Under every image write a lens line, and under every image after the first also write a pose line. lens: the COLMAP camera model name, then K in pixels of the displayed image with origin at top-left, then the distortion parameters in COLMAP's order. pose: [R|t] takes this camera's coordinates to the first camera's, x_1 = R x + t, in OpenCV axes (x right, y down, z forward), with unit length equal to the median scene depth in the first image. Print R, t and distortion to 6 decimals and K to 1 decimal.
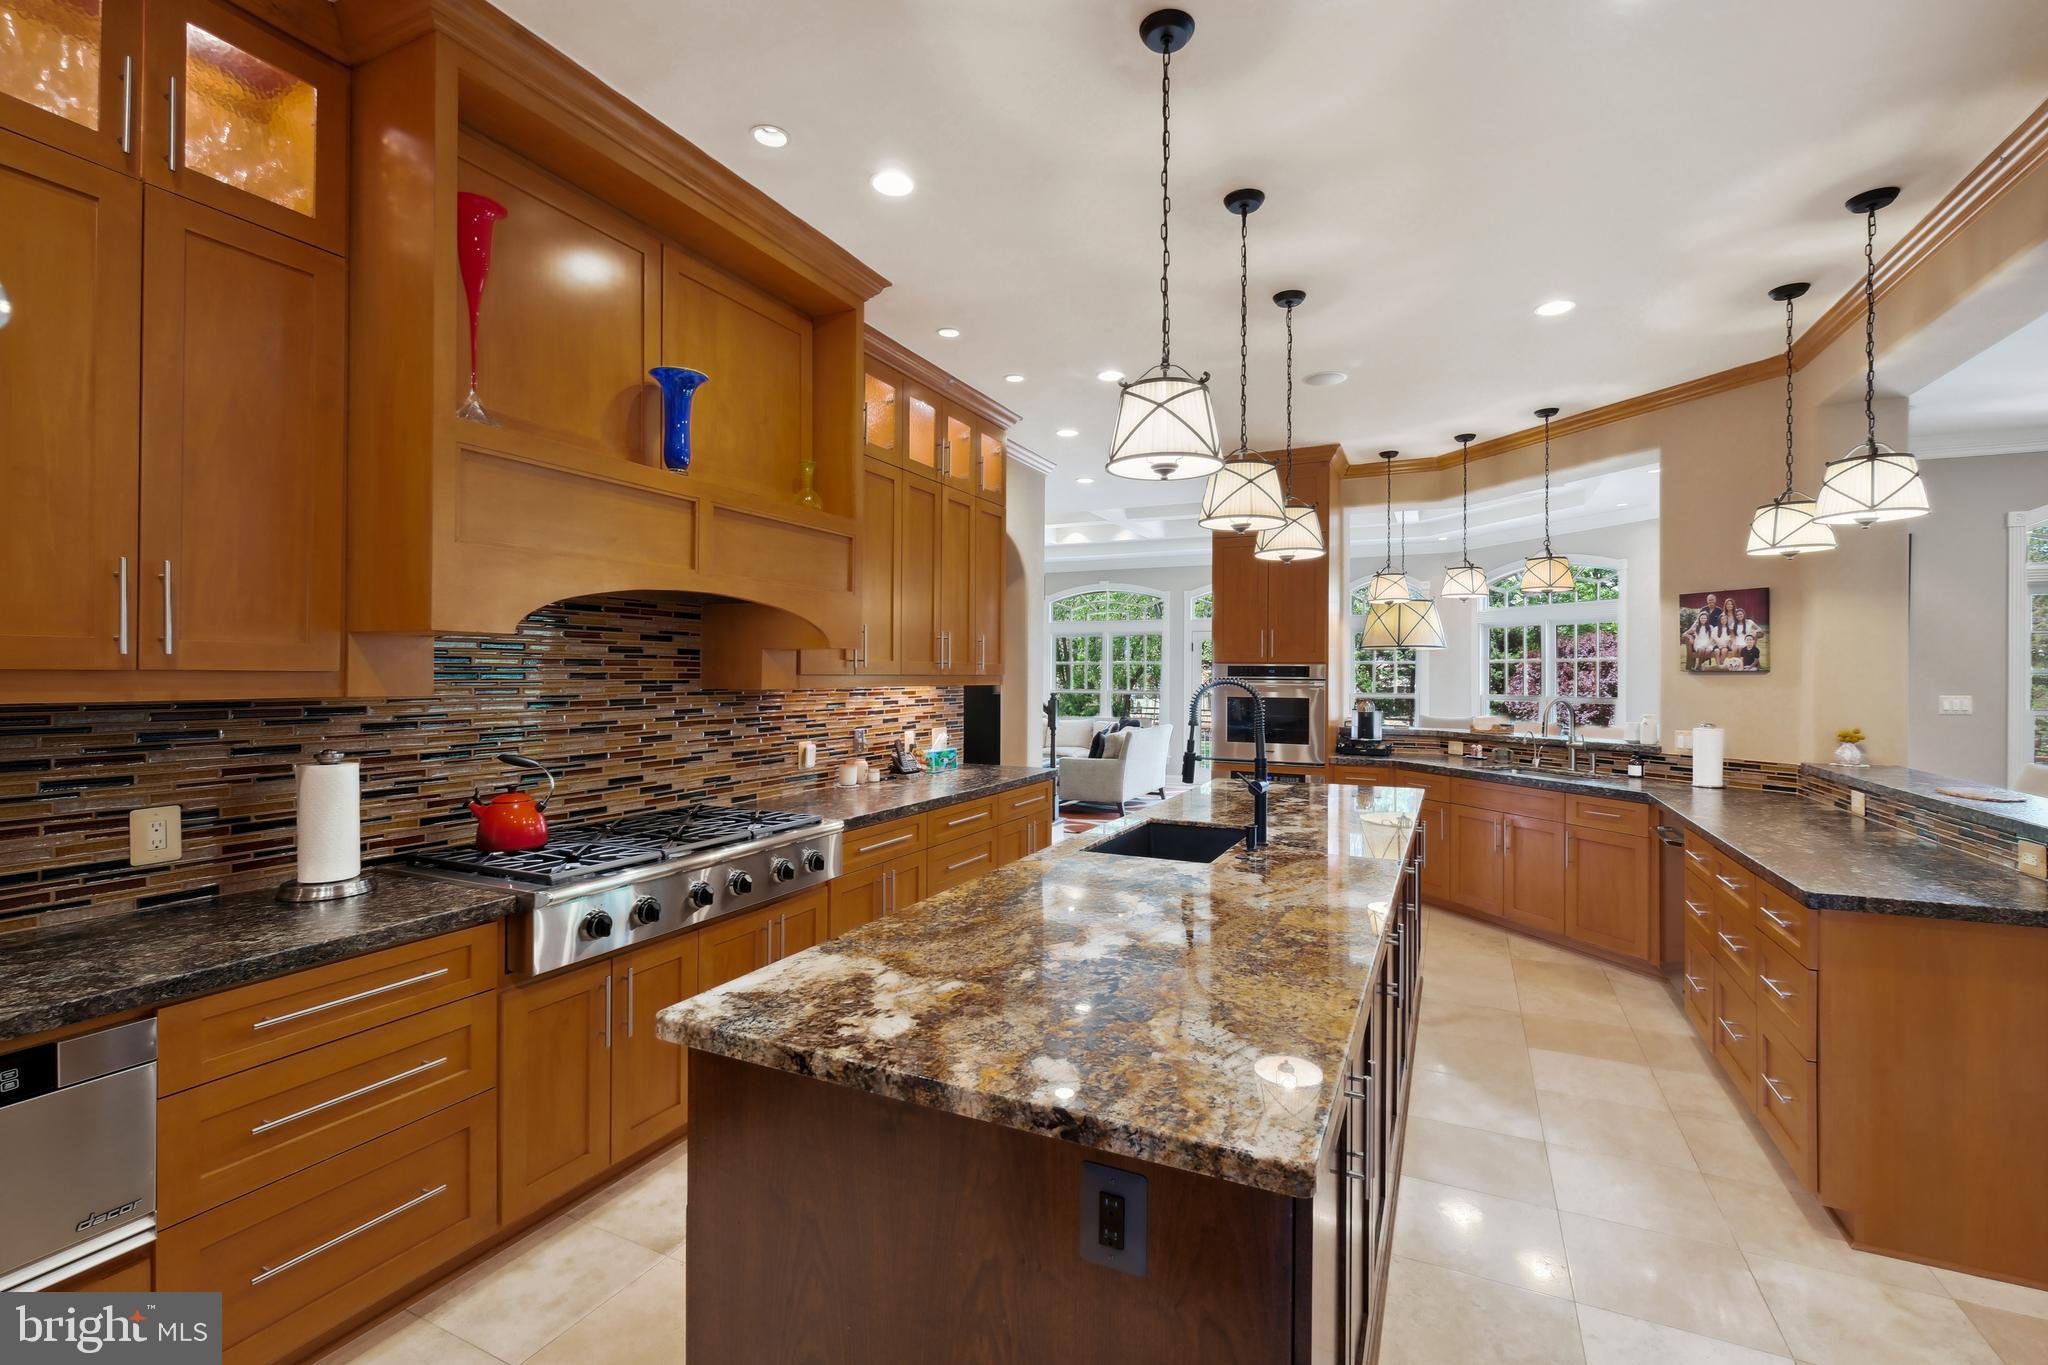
lens RADIAL K [[897.3, 0, 1022.8], [0, 897.3, 686.9], [0, 0, 1]] dist [-0.002616, 0.000445]
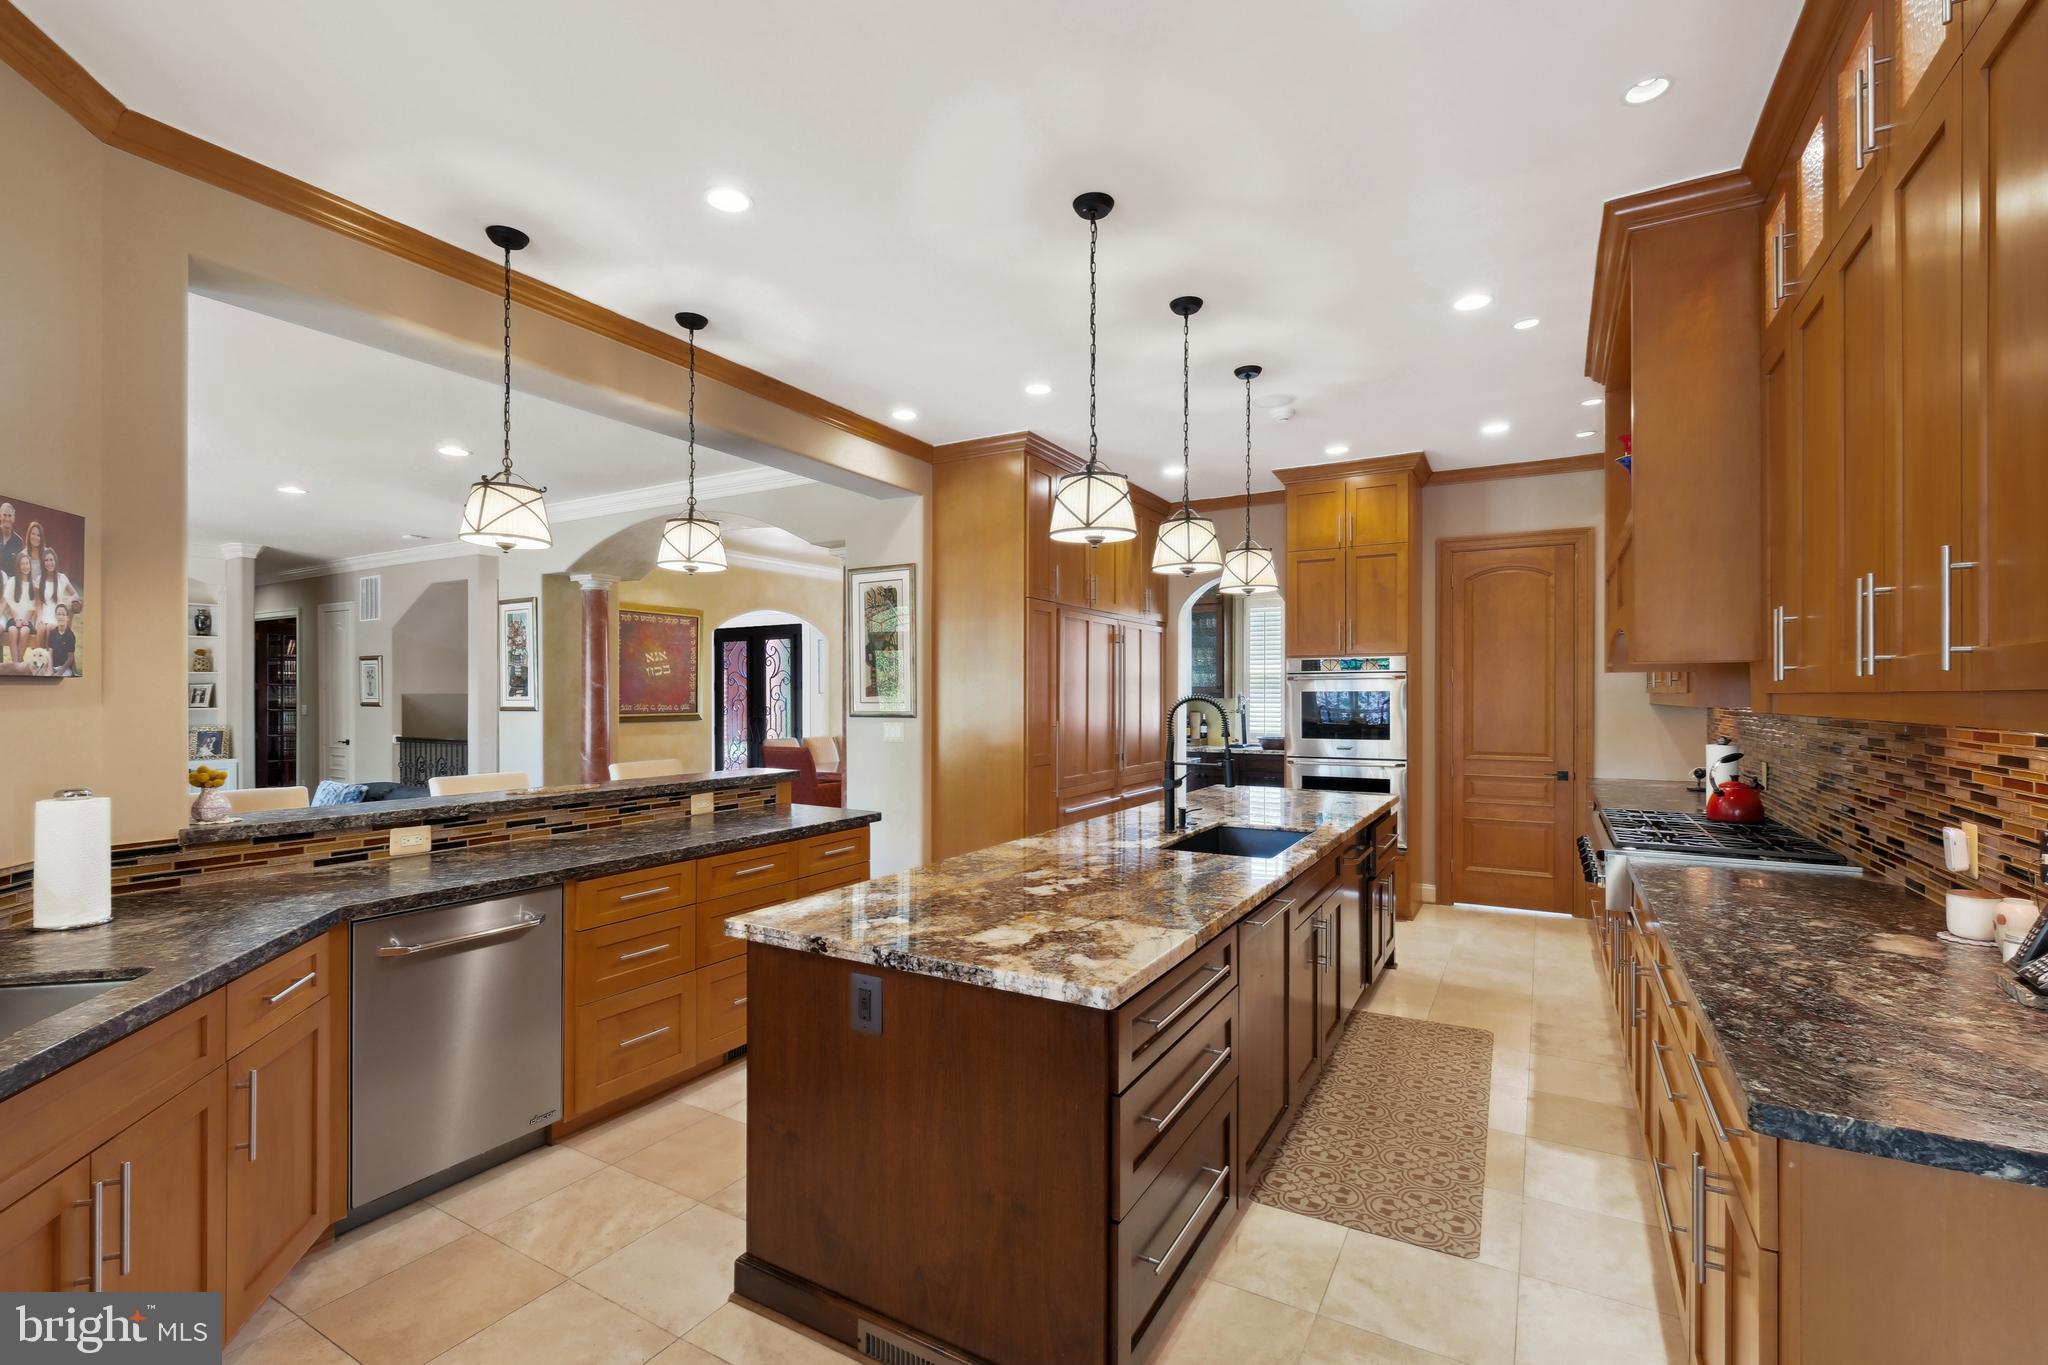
lens RADIAL K [[897.3, 0, 1025.9], [0, 897.3, 683.1], [0, 0, 1]] dist [-0.002616, 0.000445]
pose [[-0.997649, -0.000569, 0.068524, 0.238915], [-0.000883, 0.999989, -0.004559, -0.012430], [-0.068521, -0.004609, -0.997639, 1.444455]]
